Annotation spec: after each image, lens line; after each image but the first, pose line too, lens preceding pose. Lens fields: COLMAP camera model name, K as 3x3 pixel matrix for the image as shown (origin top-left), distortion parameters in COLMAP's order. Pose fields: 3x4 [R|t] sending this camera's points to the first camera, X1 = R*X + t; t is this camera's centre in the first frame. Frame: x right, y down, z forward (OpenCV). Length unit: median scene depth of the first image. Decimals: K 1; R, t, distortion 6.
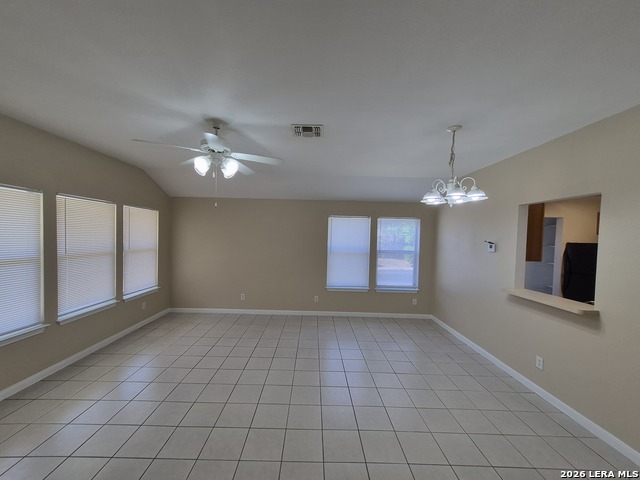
lens RADIAL K [[252.9, 0, 318.5], [0, 252.9, 240.3], [0, 0, 1]] dist [0.006617, -0.000492]
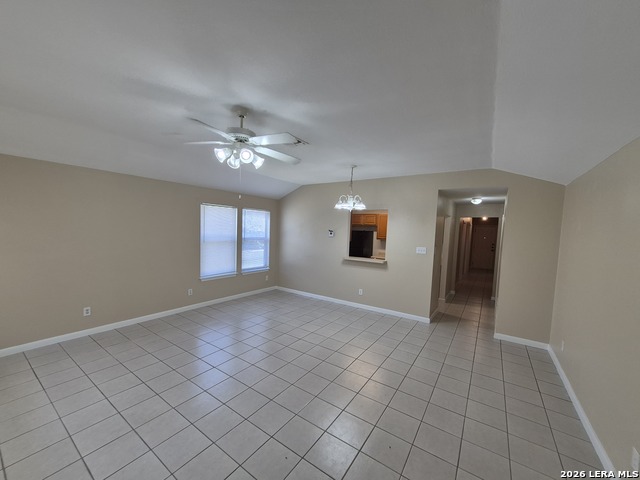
lens RADIAL K [[252.9, 0, 316.8], [0, 252.9, 243.8], [0, 0, 1]] dist [0.006617, -0.000492]
pose [[0.574335, -0.053374, 0.816878, -0.491572], [-0.005702, 0.997587, 0.069190, -0.013136], [-0.818600, -0.044396, 0.572645, 0.095538]]
